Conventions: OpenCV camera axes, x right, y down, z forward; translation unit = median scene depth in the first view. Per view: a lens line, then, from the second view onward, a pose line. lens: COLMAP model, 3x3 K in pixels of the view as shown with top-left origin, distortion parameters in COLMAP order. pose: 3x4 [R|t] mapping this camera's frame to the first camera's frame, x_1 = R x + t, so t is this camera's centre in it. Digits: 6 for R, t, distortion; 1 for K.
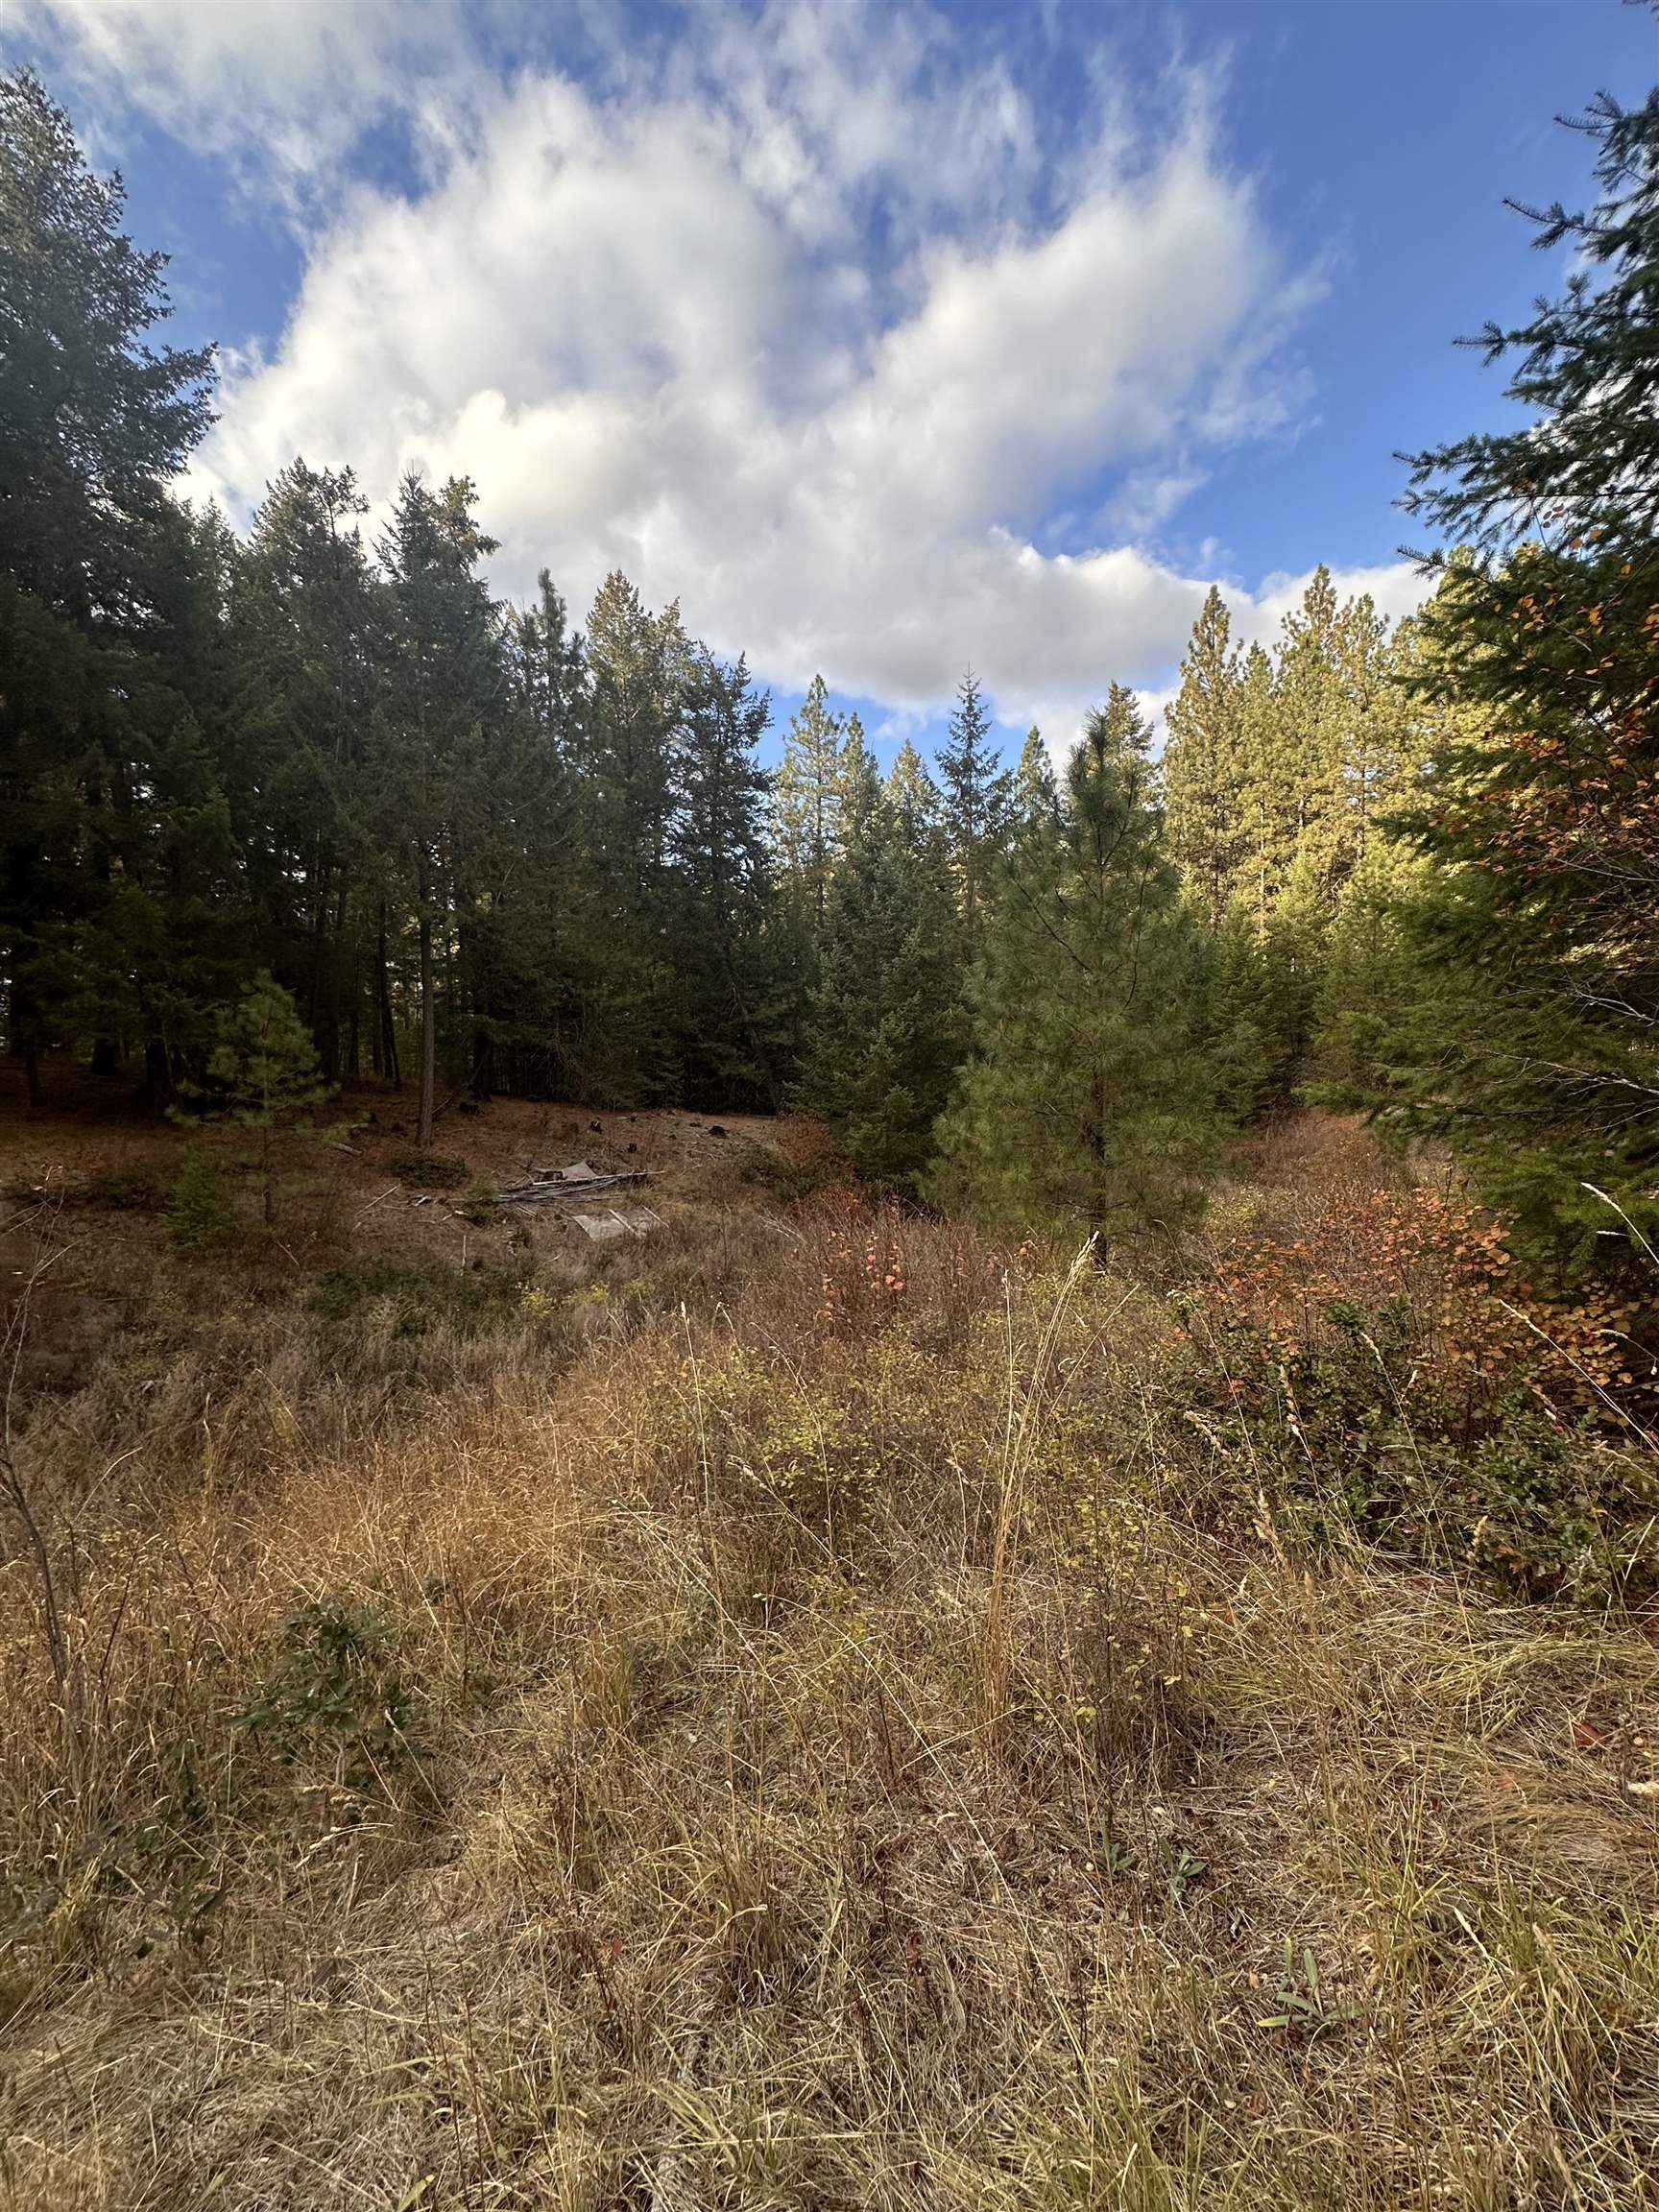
lens RADIAL K [[874.7, 0, 824.7], [0, 874.7, 1106.4], [0, 0, 1]] dist [-0.005346, 0.001264]
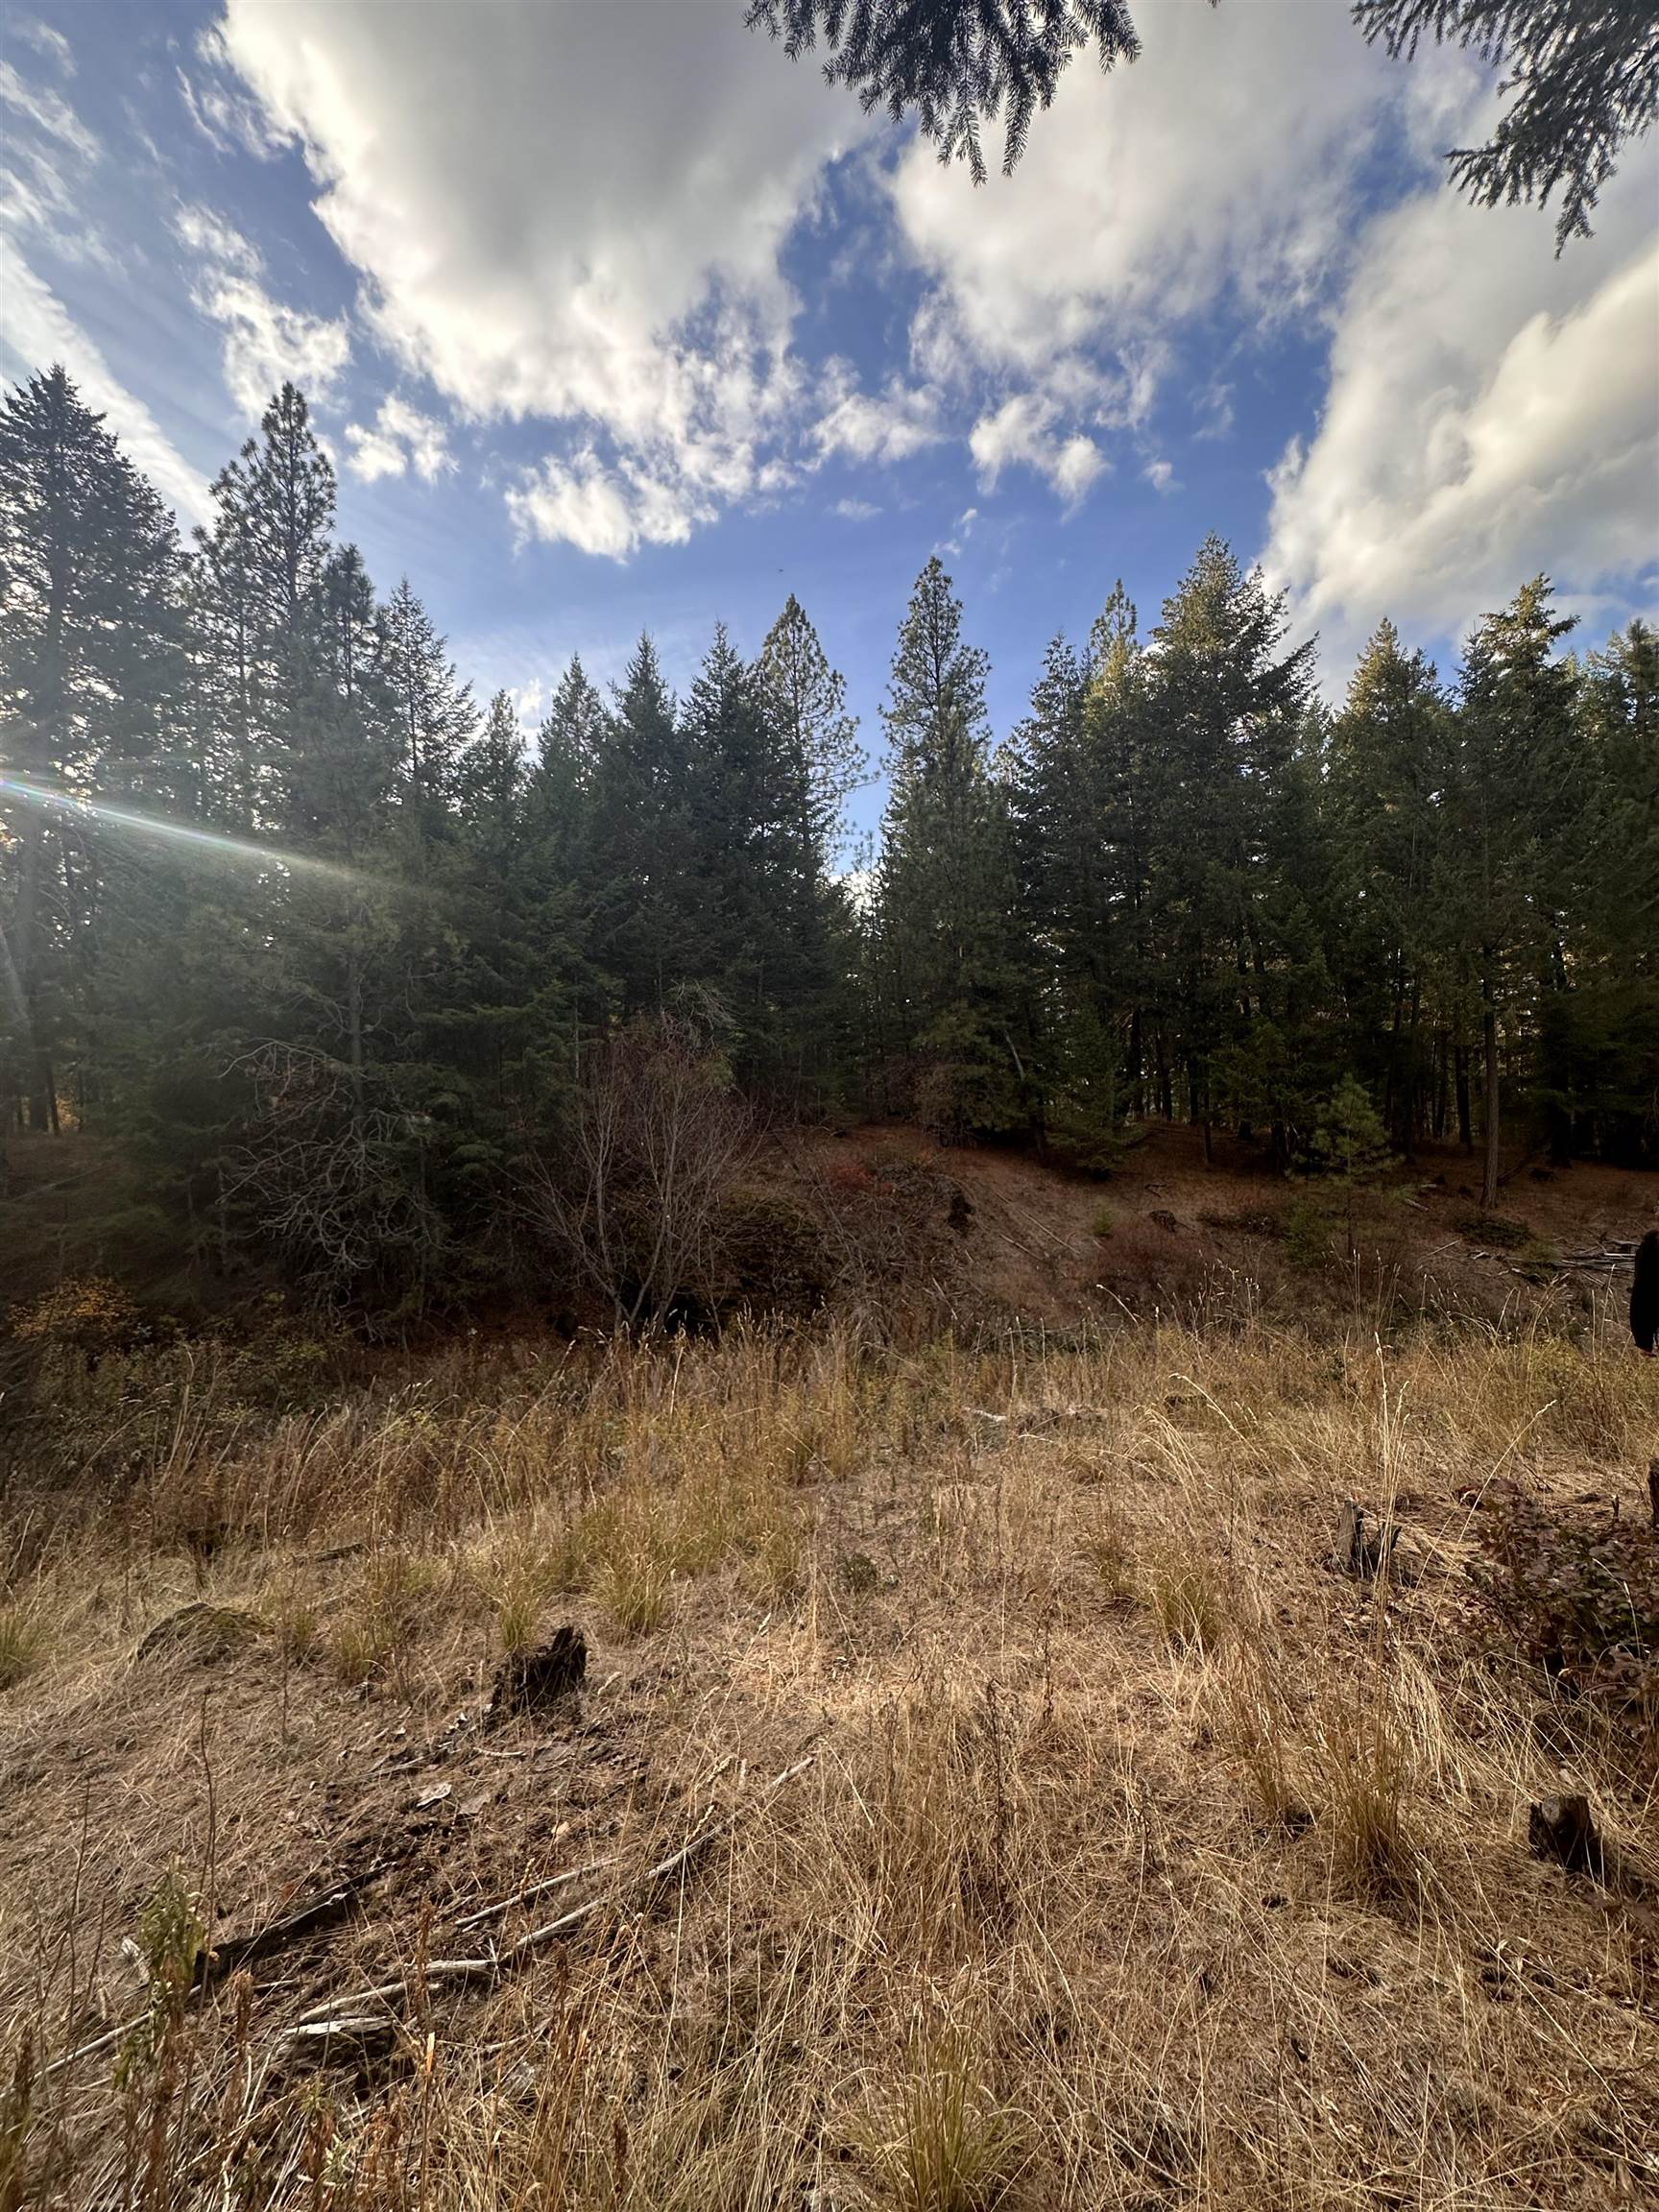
lens RADIAL K [[874.7, 0, 834.7], [0, 874.7, 1102.5], [0, 0, 1]] dist [-0.005346, 0.001264]
pose [[0.436844, -0.019814, -0.899319, 0.245648], [-0.025543, 0.999081, -0.034419, -0.039077], [0.899174, 0.038007, 0.435937, -0.335028]]
